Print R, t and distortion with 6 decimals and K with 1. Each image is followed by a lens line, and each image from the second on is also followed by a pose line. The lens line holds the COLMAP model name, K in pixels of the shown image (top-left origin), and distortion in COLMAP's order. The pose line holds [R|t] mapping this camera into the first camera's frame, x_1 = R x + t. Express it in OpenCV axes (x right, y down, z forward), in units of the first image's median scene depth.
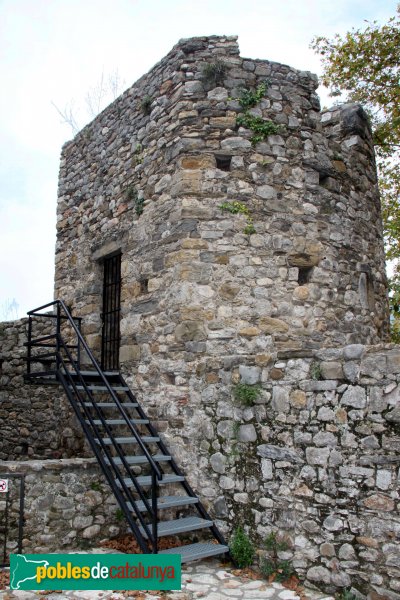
lens RADIAL K [[546.6, 0, 200.0], [0, 546.6, 300.0], [0, 0, 1]] dist [-0.168268, 0.236875]
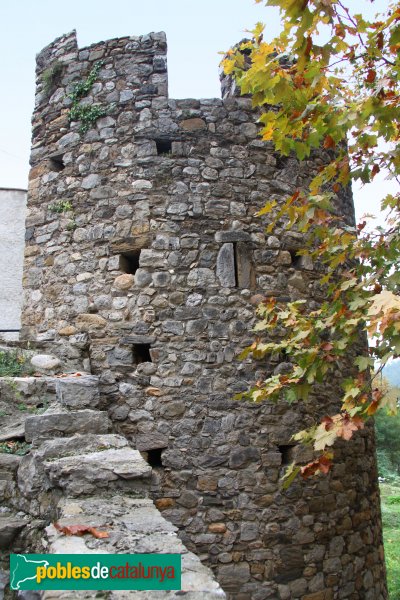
lens RADIAL K [[546.6, 0, 200.0], [0, 546.6, 300.0], [0, 0, 1]] dist [-0.168268, 0.236875]
pose [[0.823252, -0.128347, -0.552977, 0.765628], [0.126253, 0.991105, -0.042078, 0.068513], [0.553459, -0.035174, 0.832133, 0.313724]]
